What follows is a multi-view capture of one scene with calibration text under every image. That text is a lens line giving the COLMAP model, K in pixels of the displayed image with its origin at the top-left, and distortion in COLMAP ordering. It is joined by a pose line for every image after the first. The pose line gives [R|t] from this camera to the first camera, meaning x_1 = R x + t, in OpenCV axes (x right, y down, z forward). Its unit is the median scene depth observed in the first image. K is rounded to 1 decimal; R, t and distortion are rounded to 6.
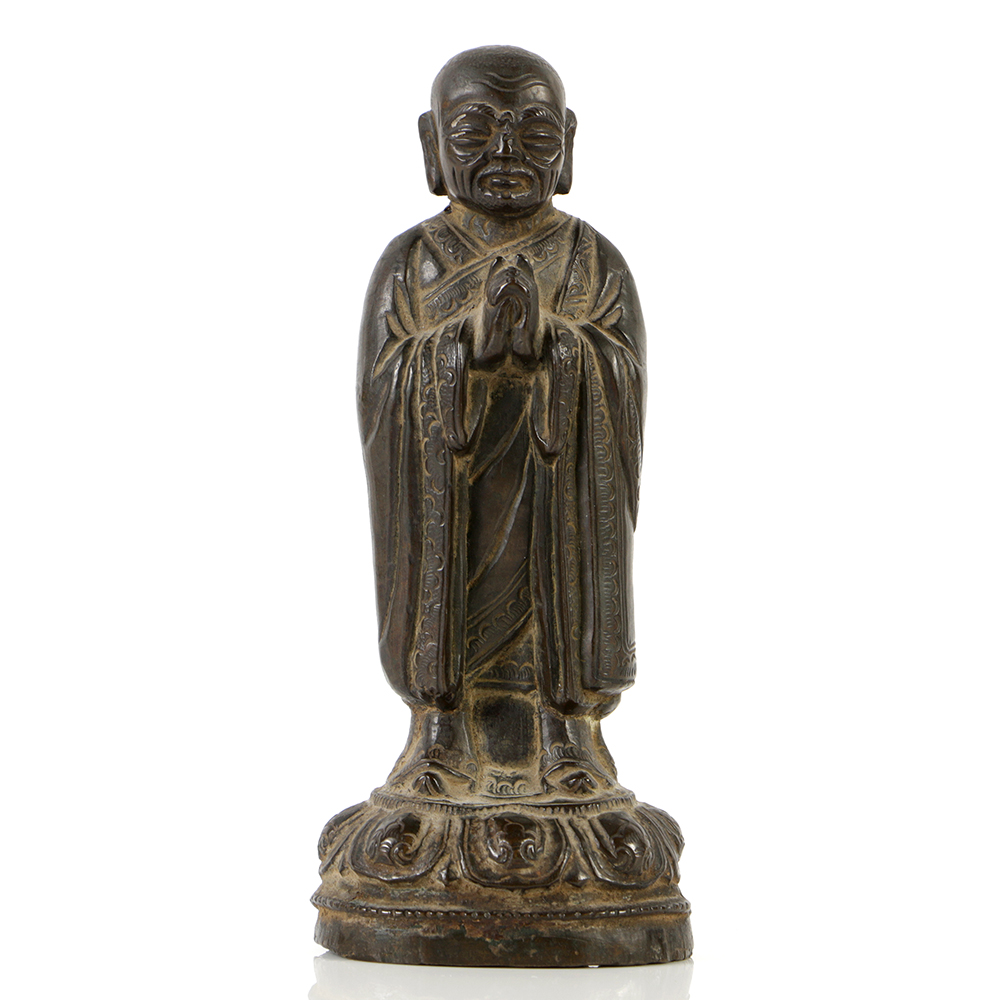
lens RADIAL K [[5494.3, 0, 500.8], [0, 5494.3, 508.8], [0, 0, 1]] dist [0.436576, 0.000000]
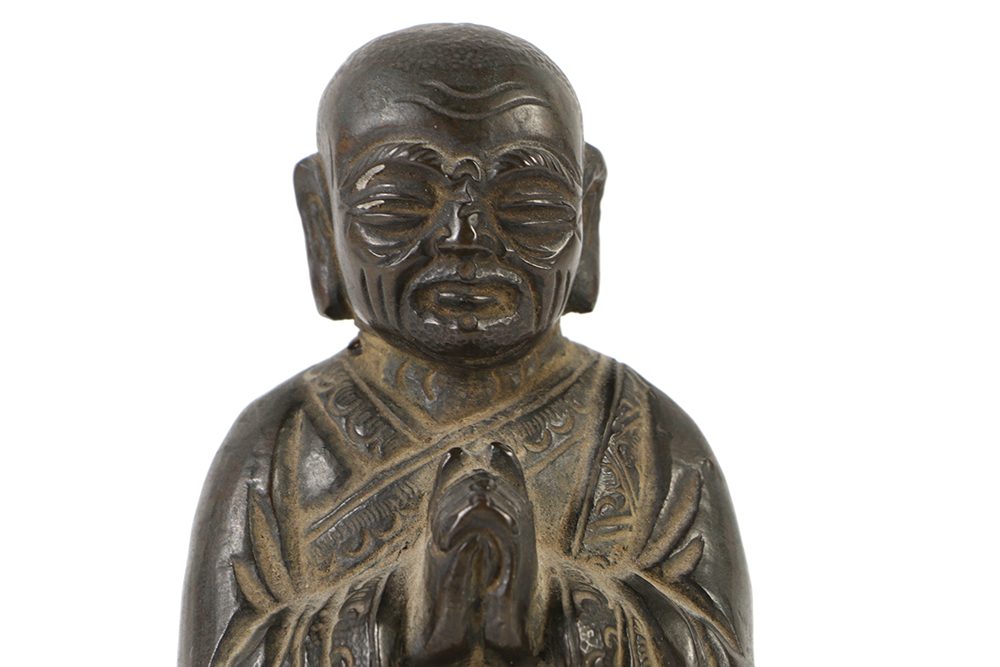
lens RADIAL K [[5284.1, 0, 498.6], [0, 5284.1, 335.0], [0, 0, 1]] dist [0.114455, 0.000000]
pose [[0.999840, -0.015961, -0.008132, 0.007657], [0.015947, 0.999871, -0.001791, -0.054894], [0.008159, 0.001661, 0.999965, 0.517238]]
